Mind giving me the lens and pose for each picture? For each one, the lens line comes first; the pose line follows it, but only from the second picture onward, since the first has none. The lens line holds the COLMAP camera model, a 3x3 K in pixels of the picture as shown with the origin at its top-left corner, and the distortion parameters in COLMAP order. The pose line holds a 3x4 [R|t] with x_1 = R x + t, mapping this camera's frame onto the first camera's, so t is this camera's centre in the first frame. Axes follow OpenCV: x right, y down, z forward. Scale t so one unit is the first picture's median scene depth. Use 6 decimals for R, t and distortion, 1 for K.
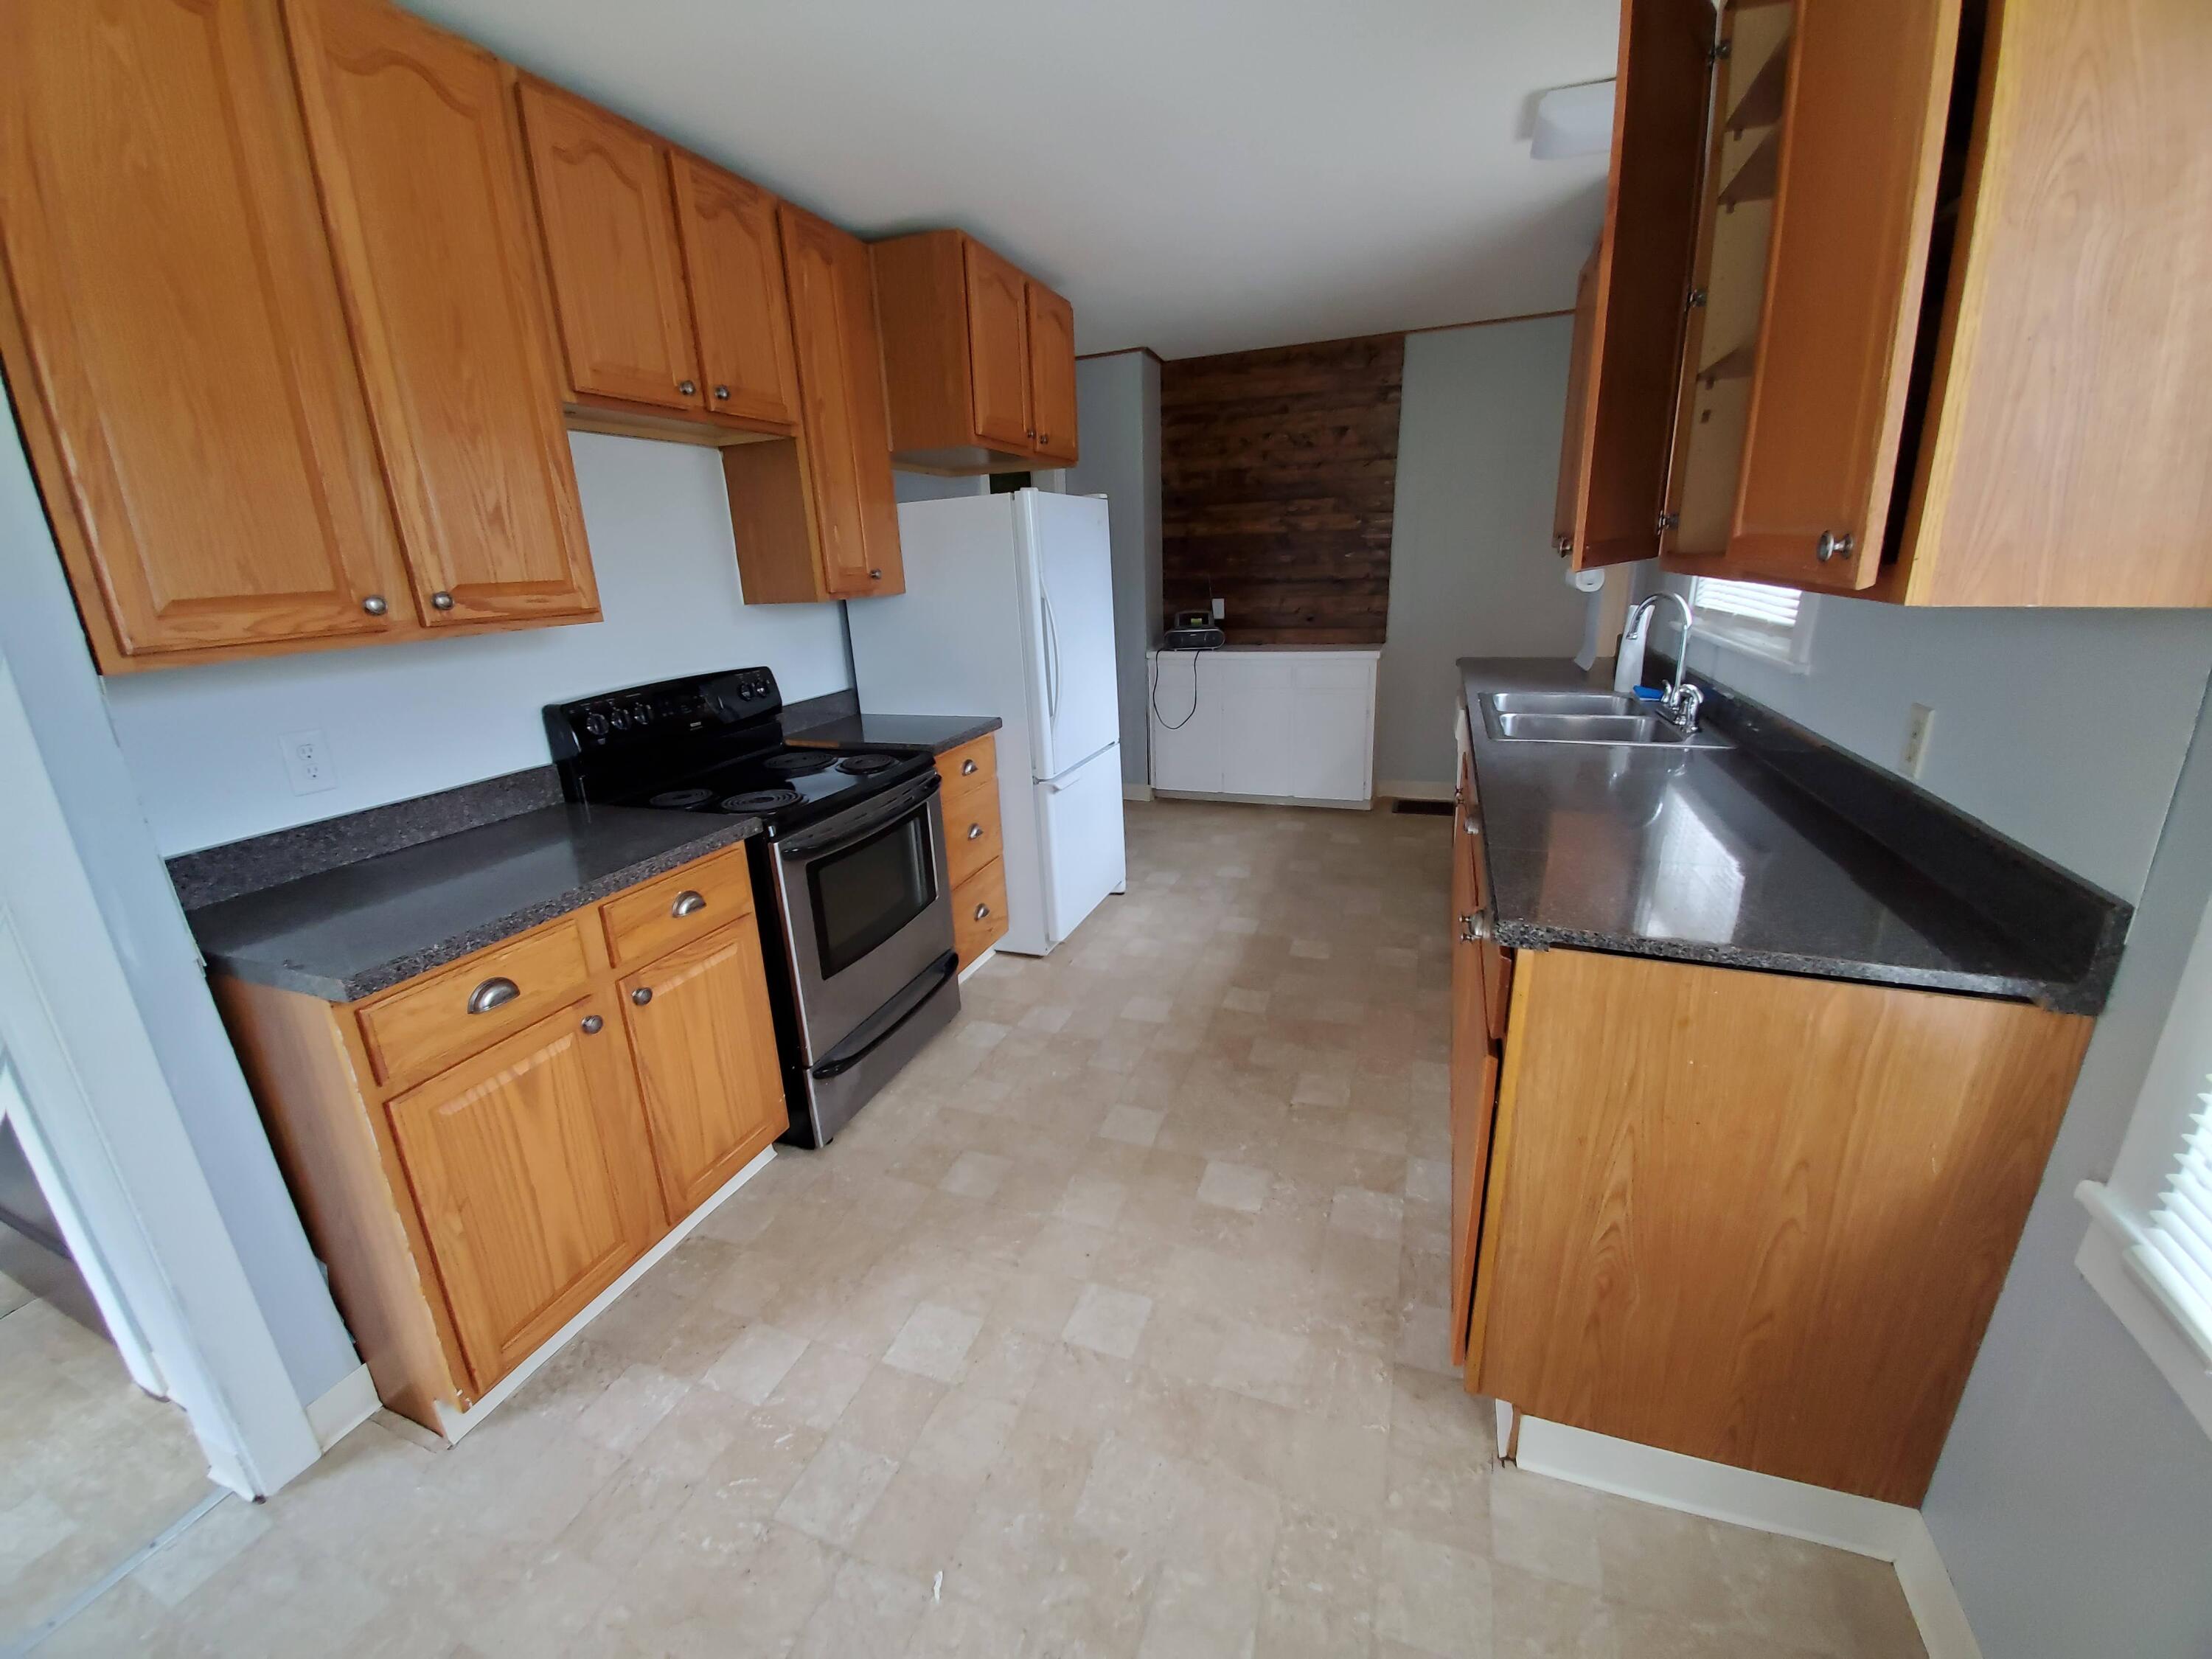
lens RADIAL K [[875.4, 0, 1091.0], [0, 875.4, 811.2], [0, 0, 1]] dist [0.002582, -0.009000]
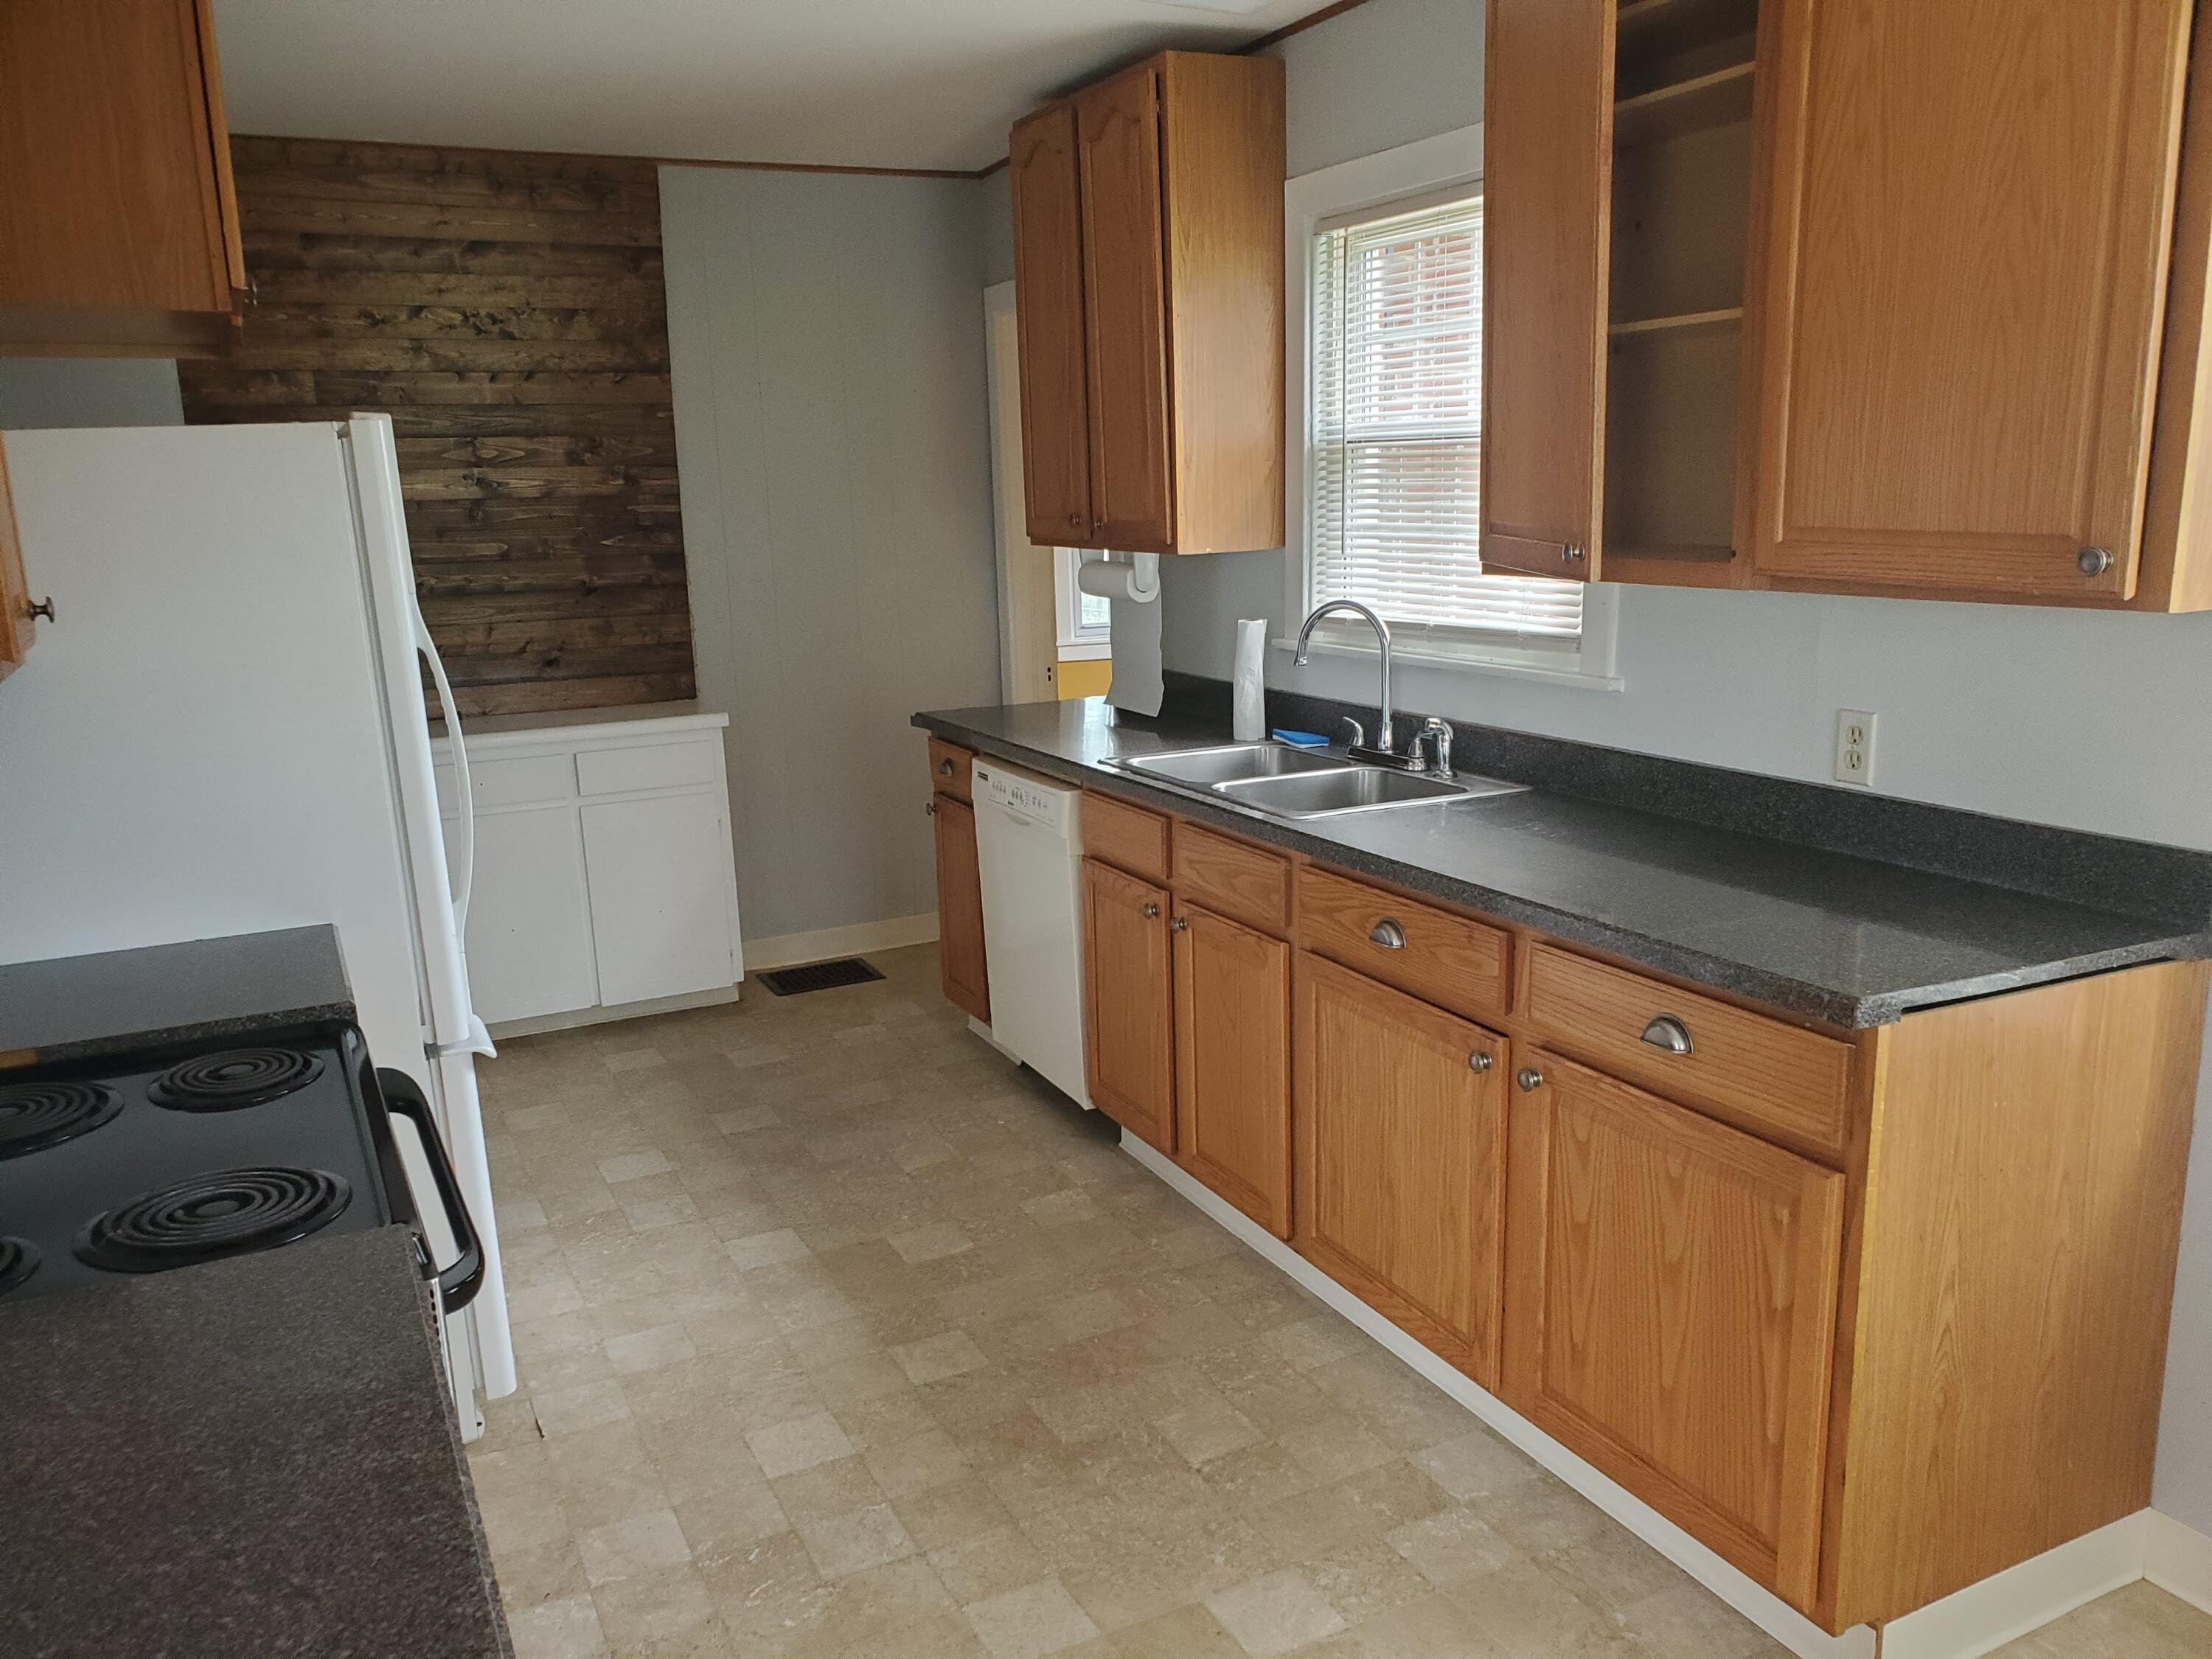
lens RADIAL K [[1725.4, 0, 1108.3], [0, 1725.4, 832.9], [0, 0, 1]] dist [0.031237, -0.034393]
pose [[0.680141, -0.128137, 0.721795, -0.522328], [0.205792, 0.978387, -0.020227, -0.062506], [-0.703603, 0.162297, 0.691811, 0.147724]]
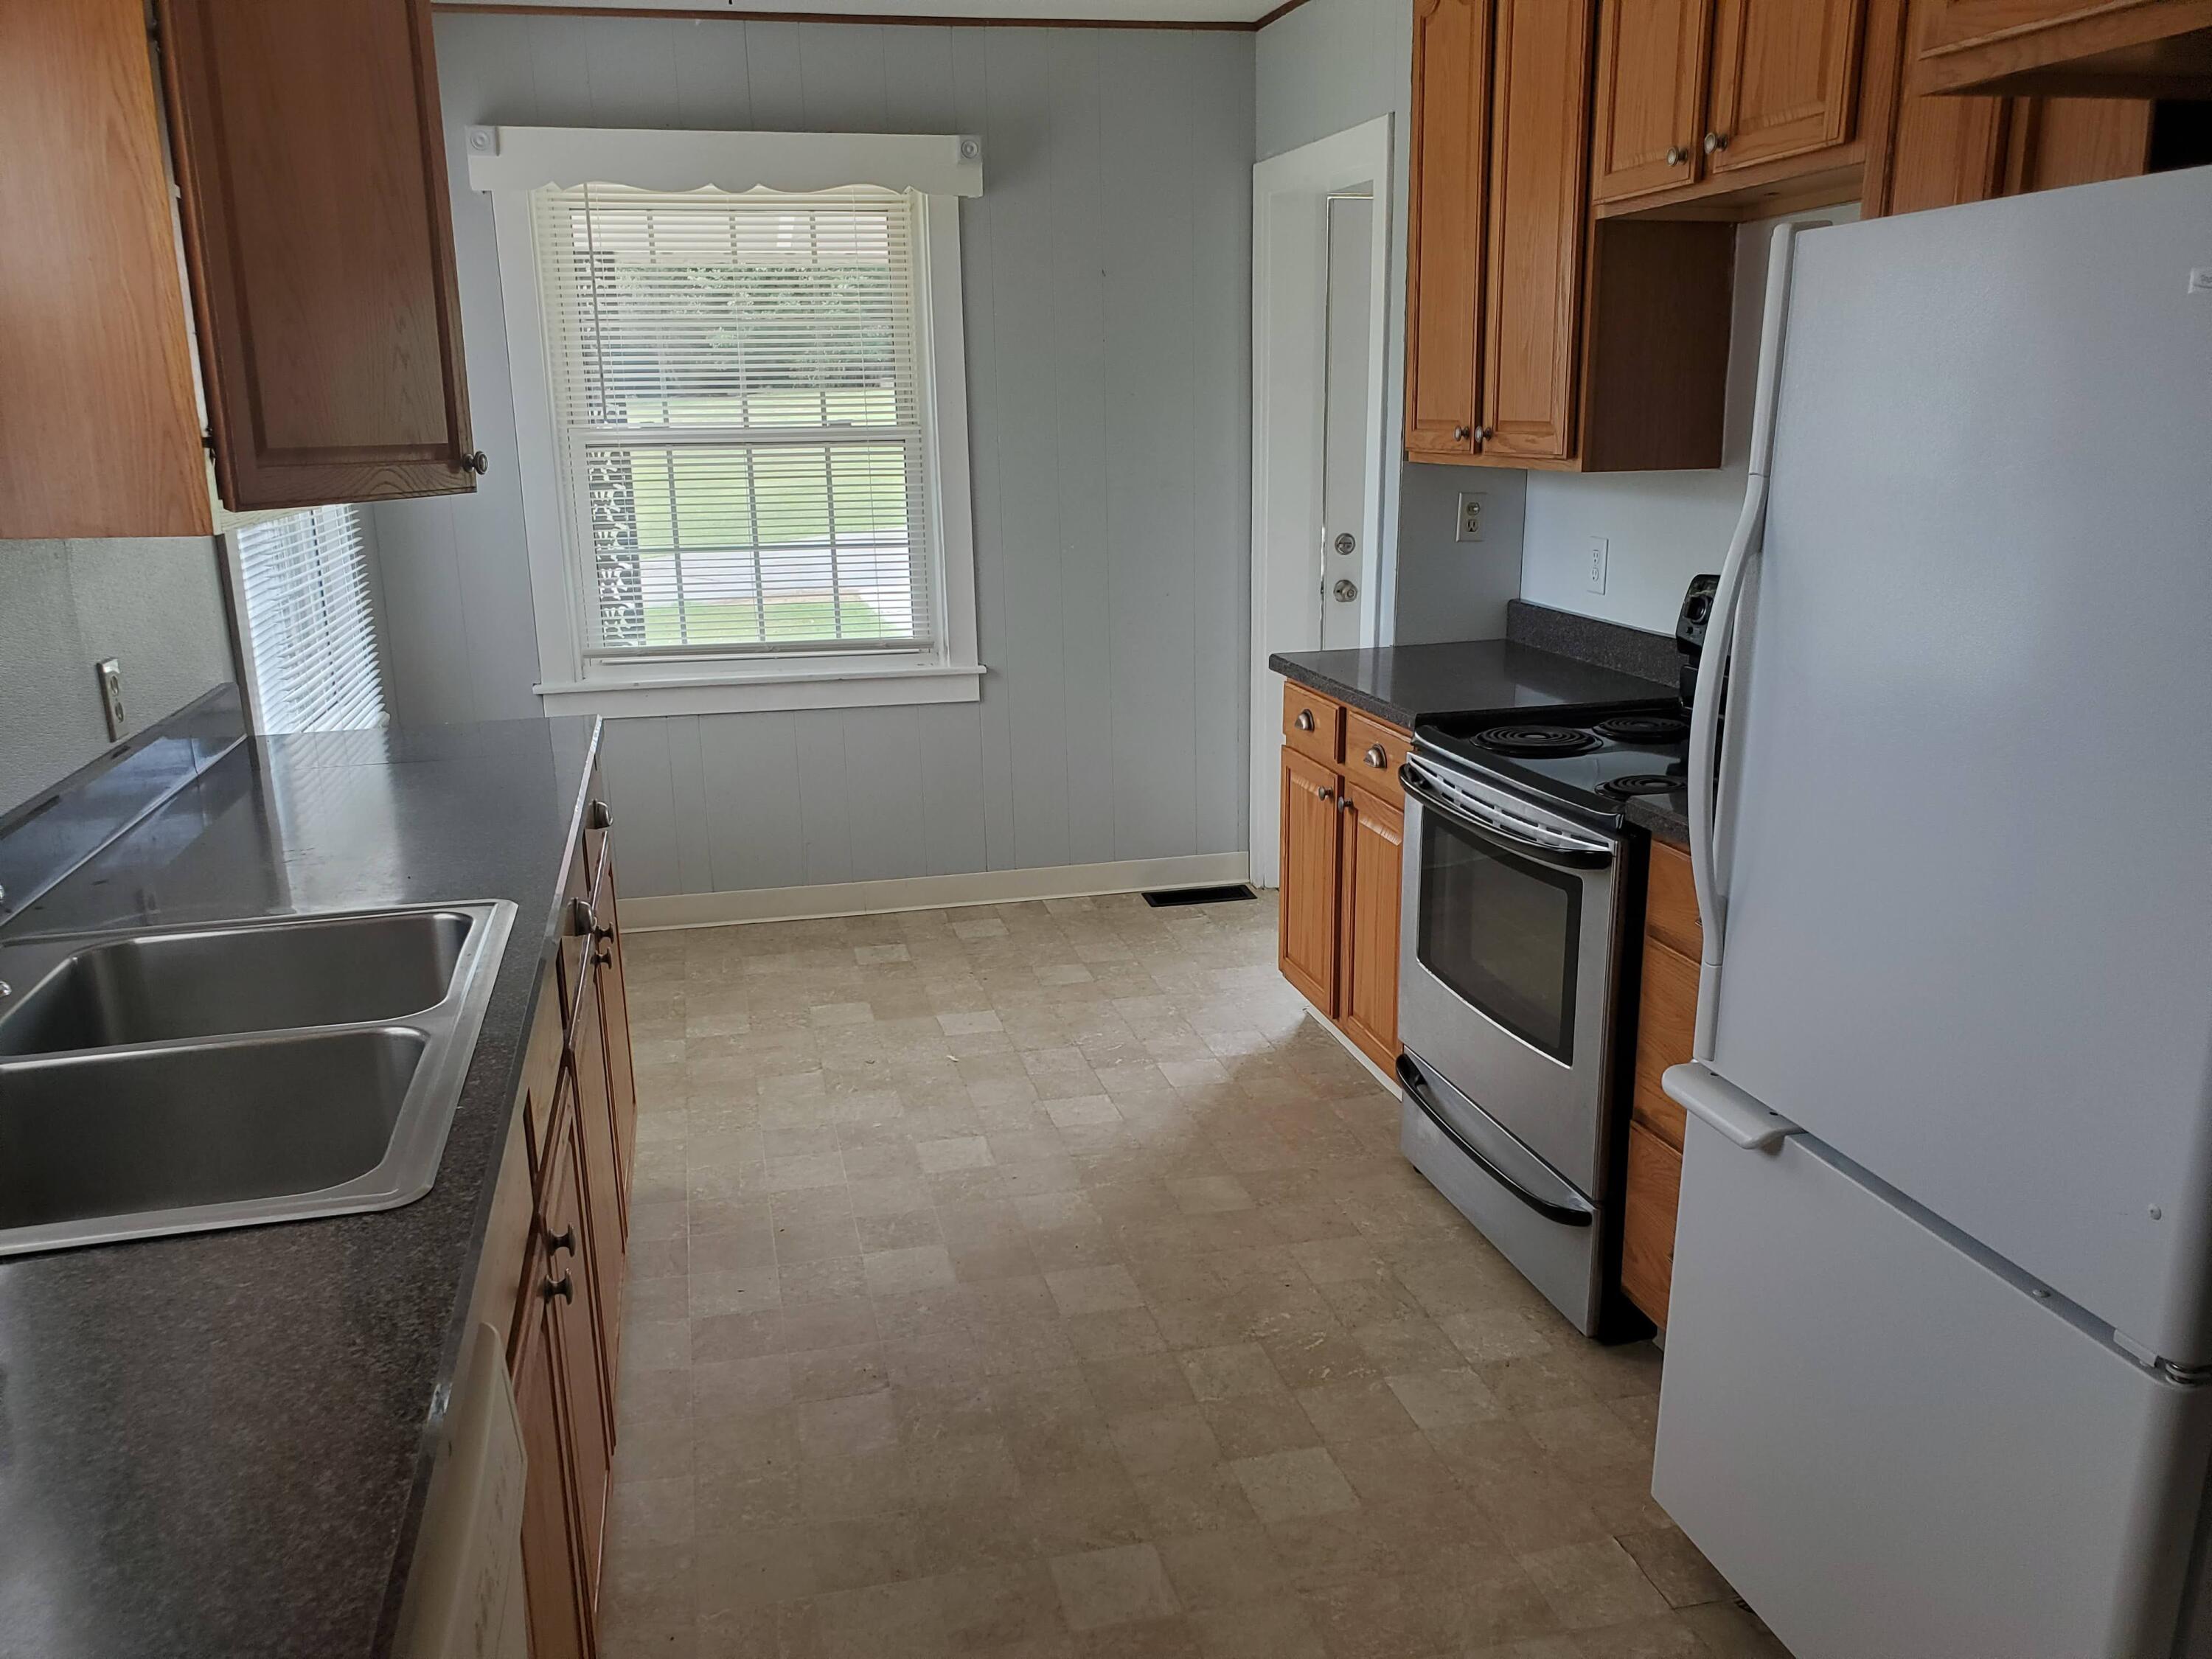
lens RADIAL K [[1725.4, 0, 1114.5], [0, 1725.4, 866.9], [0, 0, 1]] dist [0.031237, -0.034393]
pose [[-0.819376, 0.198347, -0.537849, 0.574740], [-0.116338, 0.861176, 0.494815, -0.481113], [0.561328, 0.468012, -0.682551, 1.497178]]
